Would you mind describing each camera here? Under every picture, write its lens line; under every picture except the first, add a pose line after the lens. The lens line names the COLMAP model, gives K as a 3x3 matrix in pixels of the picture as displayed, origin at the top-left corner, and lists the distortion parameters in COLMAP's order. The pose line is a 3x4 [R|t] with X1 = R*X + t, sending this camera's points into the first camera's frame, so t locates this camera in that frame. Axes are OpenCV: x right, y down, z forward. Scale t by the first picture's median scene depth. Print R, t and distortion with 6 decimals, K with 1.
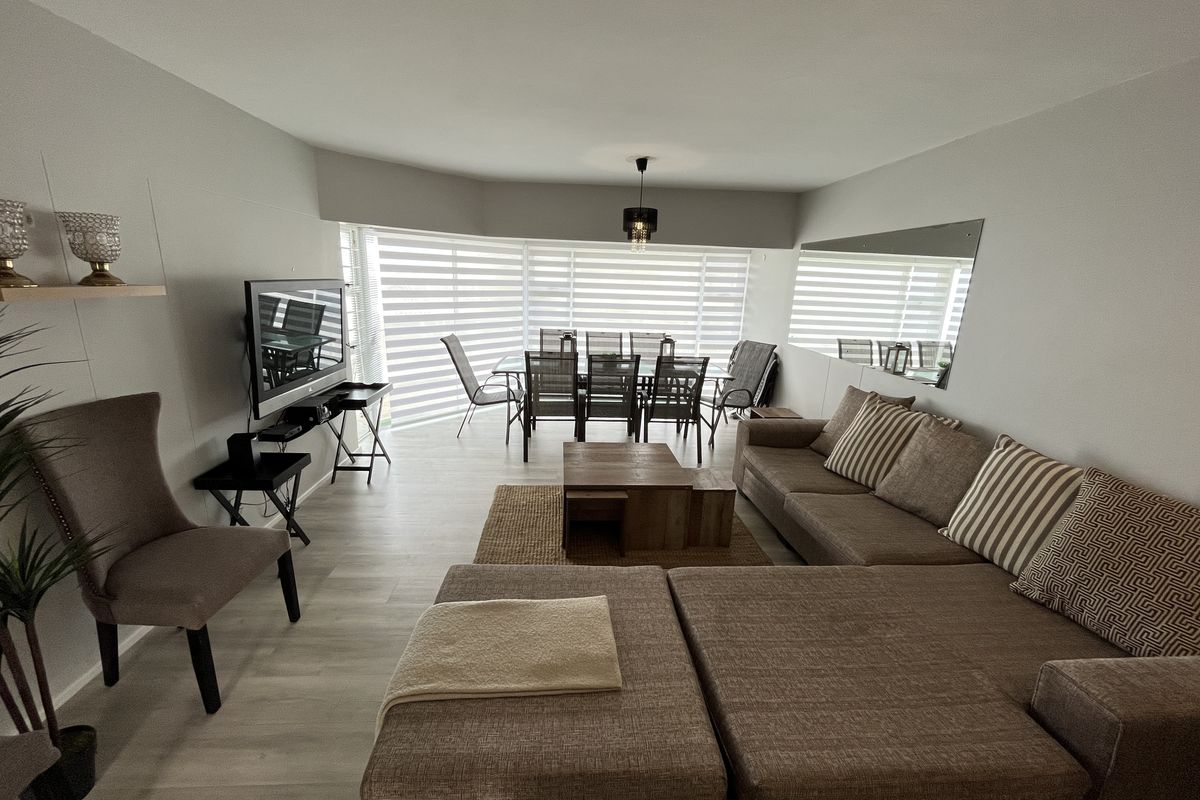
lens RADIAL K [[483.9, 0, 598.4], [0, 483.9, 403.4], [0, 0, 1]] dist [-0.000557, -0.000773]
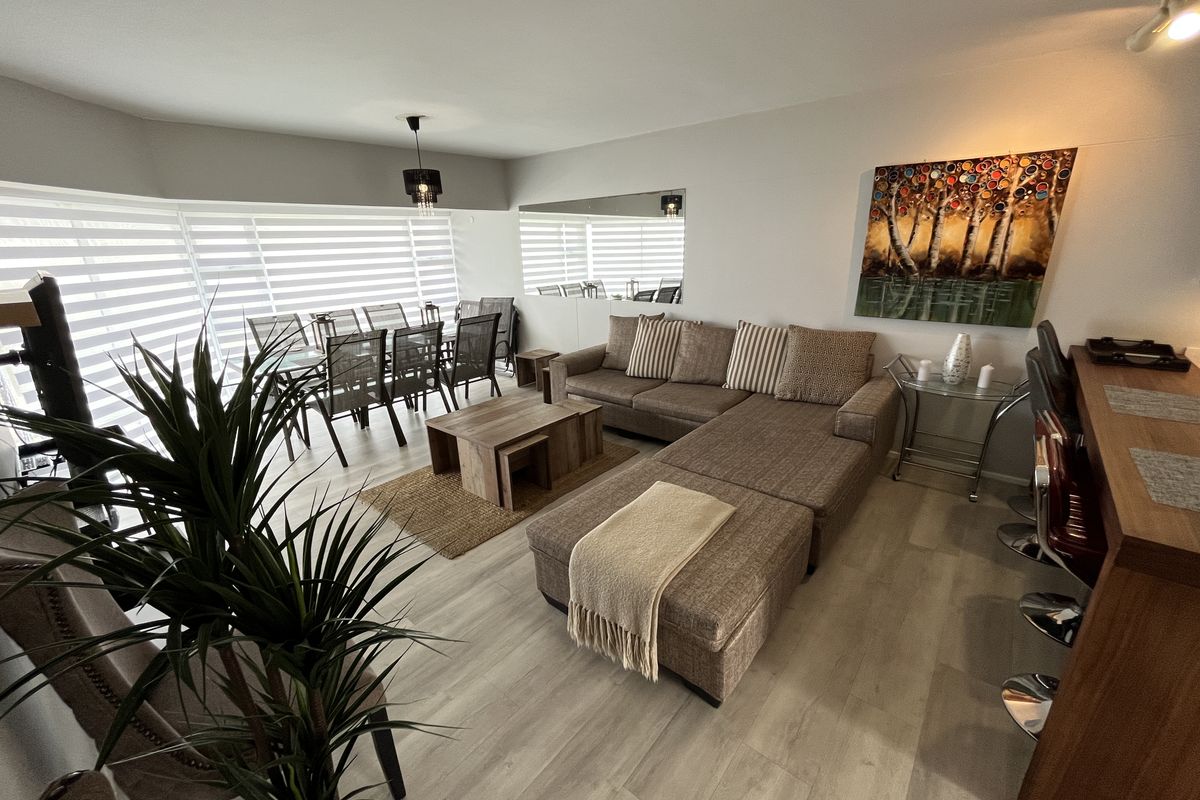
lens RADIAL K [[483.9, 0, 596.4], [0, 483.9, 401.2], [0, 0, 1]] dist [-0.000557, -0.000773]
pose [[0.694961, -0.275445, 0.664199, -0.412294], [0.230962, 0.960282, 0.156572, -0.025592], [-0.680945, 0.044593, 0.730976, 0.064440]]
